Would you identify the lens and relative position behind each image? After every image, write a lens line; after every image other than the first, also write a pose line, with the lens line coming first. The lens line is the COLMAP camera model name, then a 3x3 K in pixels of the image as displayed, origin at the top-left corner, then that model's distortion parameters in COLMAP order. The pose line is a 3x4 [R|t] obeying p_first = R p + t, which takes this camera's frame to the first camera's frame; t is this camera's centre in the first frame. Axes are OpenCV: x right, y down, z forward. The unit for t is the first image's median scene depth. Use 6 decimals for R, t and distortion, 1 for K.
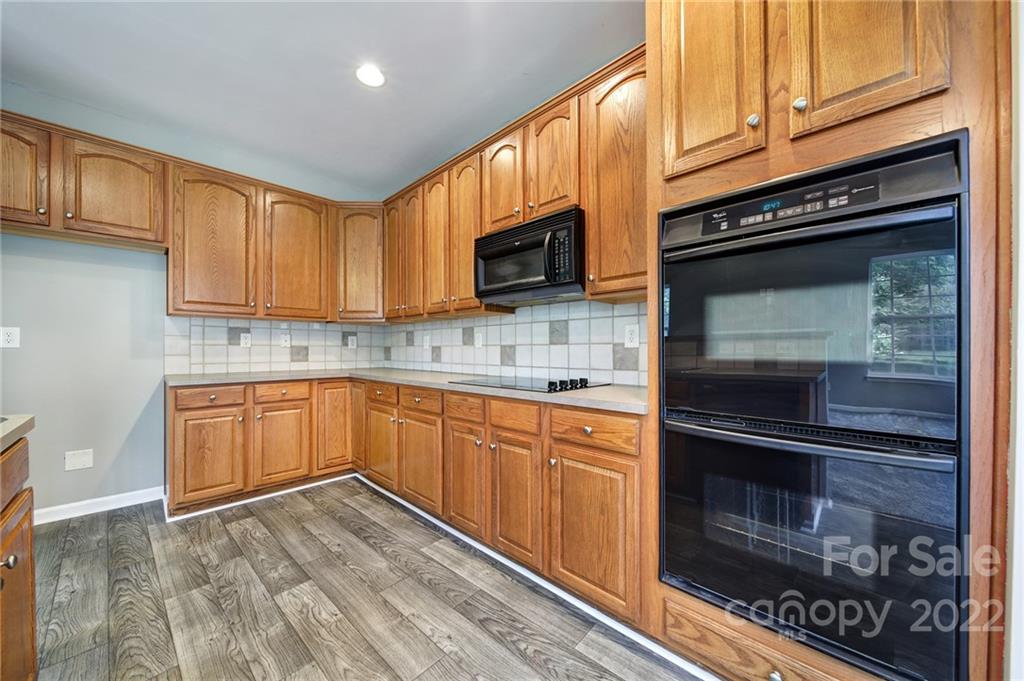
lens RADIAL K [[363.3, 0, 509.3], [0, 363.3, 349.0], [0, 0, 1]] dist [-0.001291, -0.000471]
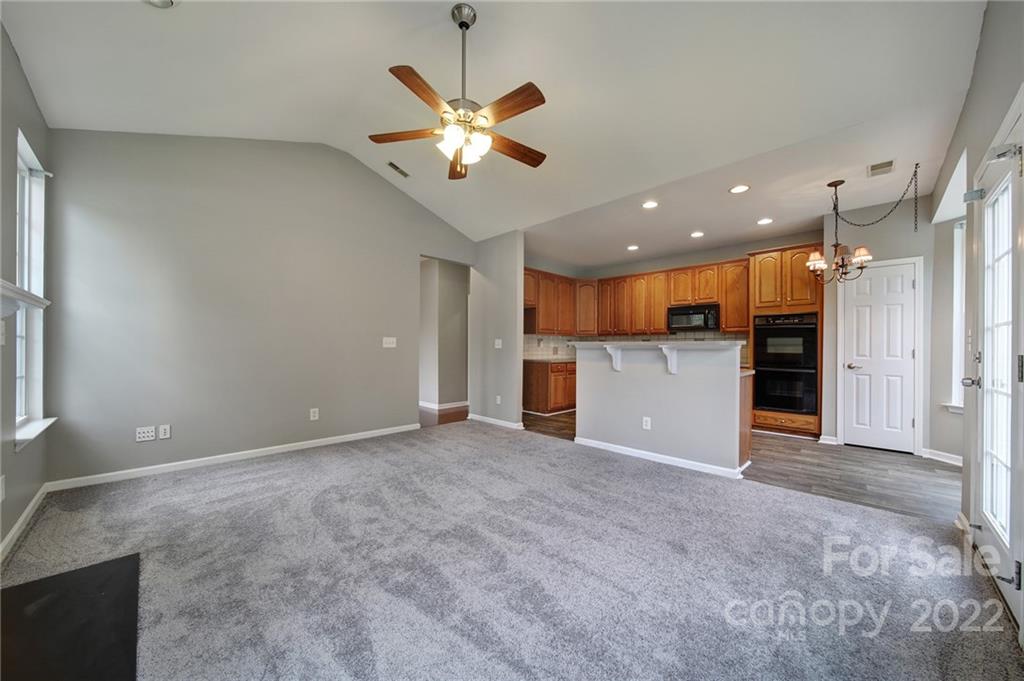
lens RADIAL K [[363.3, 0, 516.8], [0, 363.3, 350.3], [0, 0, 1]] dist [-0.001291, -0.000471]
pose [[0.999965, 0.007033, 0.004435, -1.116056], [-0.007067, 0.999946, 0.007602, -0.005624], [-0.004381, -0.007633, 0.999961, -1.503390]]
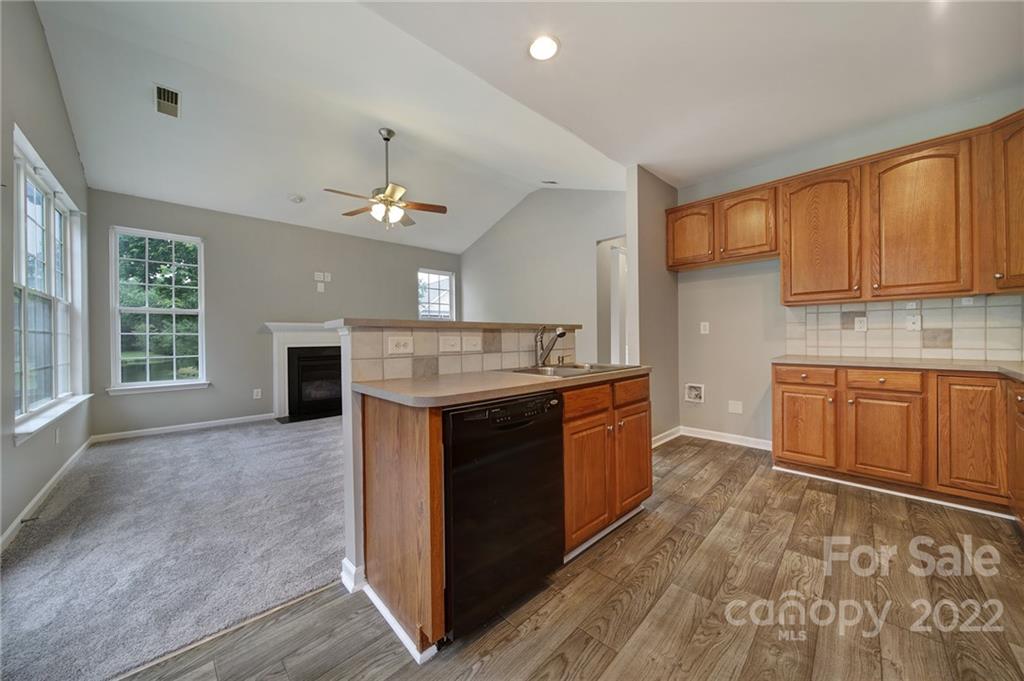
lens RADIAL K [[363.3, 0, 513.5], [0, 363.3, 338.2], [0, 0, 1]] dist [-0.001291, -0.000471]
pose [[-0.035344, 0.006583, -0.999354, 0.358833], [0.010772, 0.999923, 0.006206, -0.003086], [0.999317, -0.010546, -0.035413, 0.123533]]
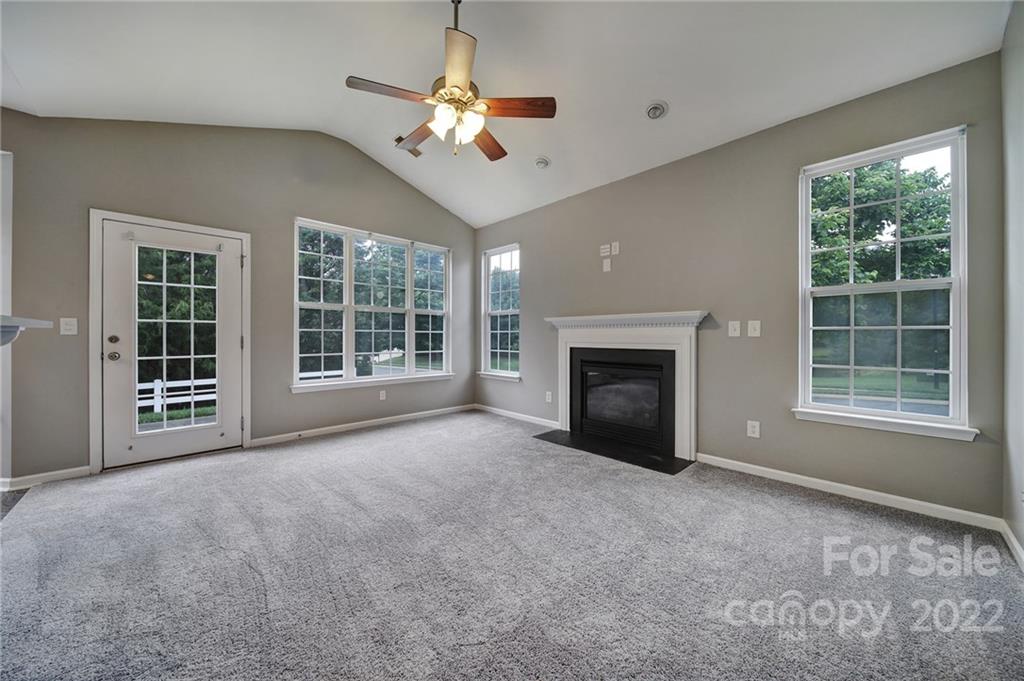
lens RADIAL K [[363.3, 0, 500.5], [0, 363.3, 335.3], [0, 0, 1]] dist [-0.001291, -0.000471]
pose [[-0.998641, -0.001352, 0.052096, -1.399058], [-0.001586, 0.999989, -0.004450, -0.000009], [-0.052090, -0.004526, -0.998632, 0.468647]]
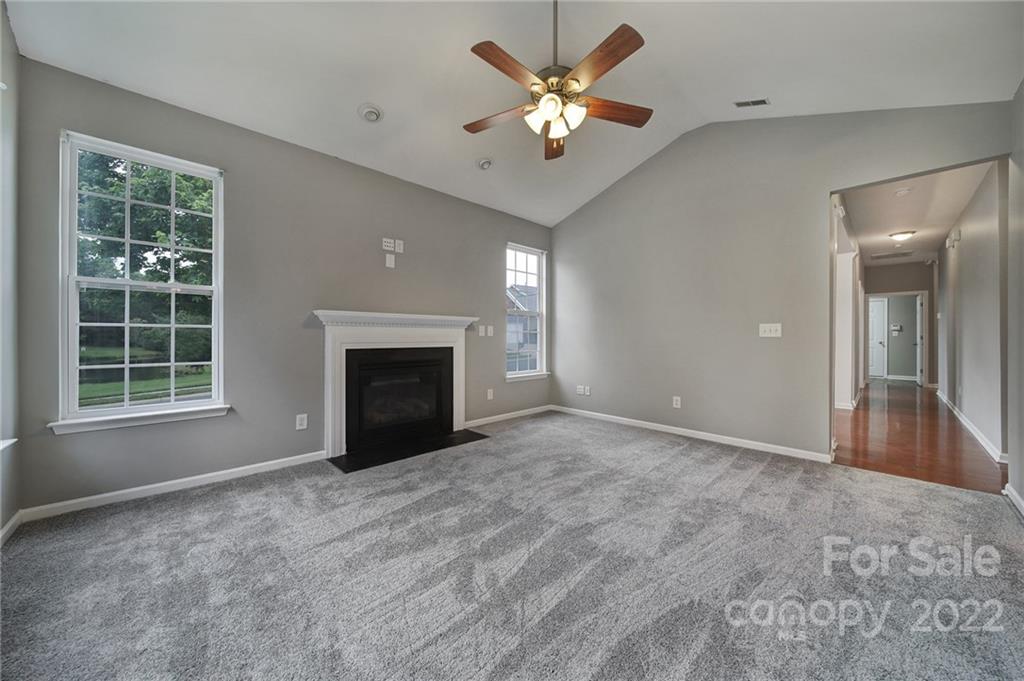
lens RADIAL K [[363.3, 0, 510.9], [0, 363.3, 337.8], [0, 0, 1]] dist [-0.001291, -0.000471]
pose [[-0.027575, 0.006051, -0.999601, -0.314688], [-0.001957, 0.999979, 0.006107, -0.004462], [0.999618, 0.002124, -0.027562, -0.572257]]
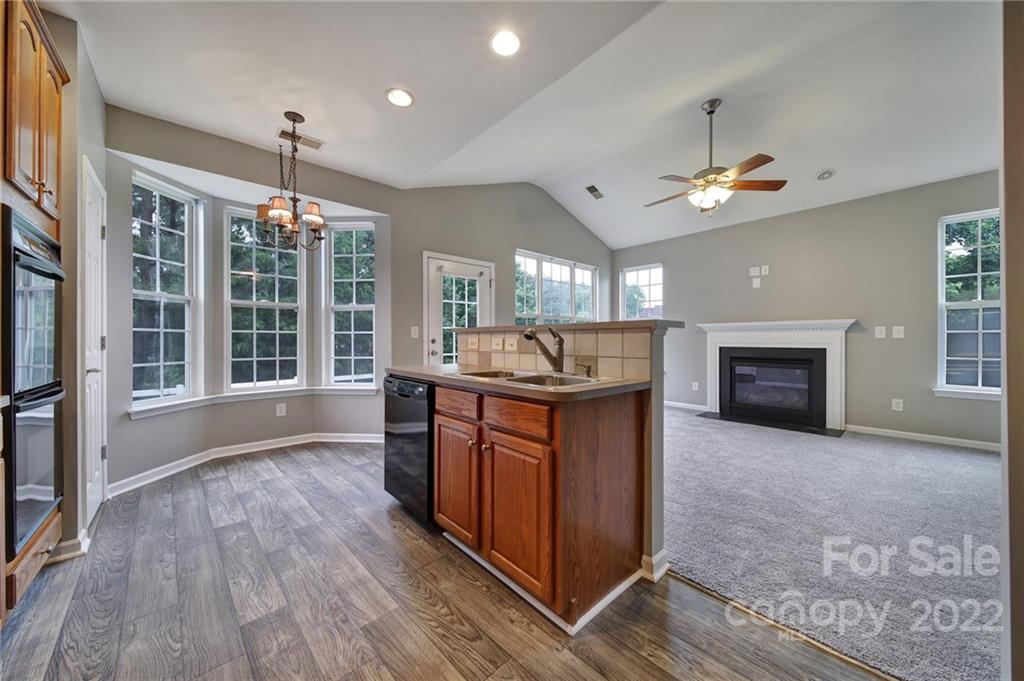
lens RADIAL K [[363.3, 0, 505.1], [0, 363.3, 339.6], [0, 0, 1]] dist [-0.001291, -0.000471]
pose [[-0.996501, 0.002082, 0.083555, -0.561862], [0.002165, 0.999997, 0.000907, 0.000108], [-0.083552, 0.001085, -0.996503, 1.000300]]
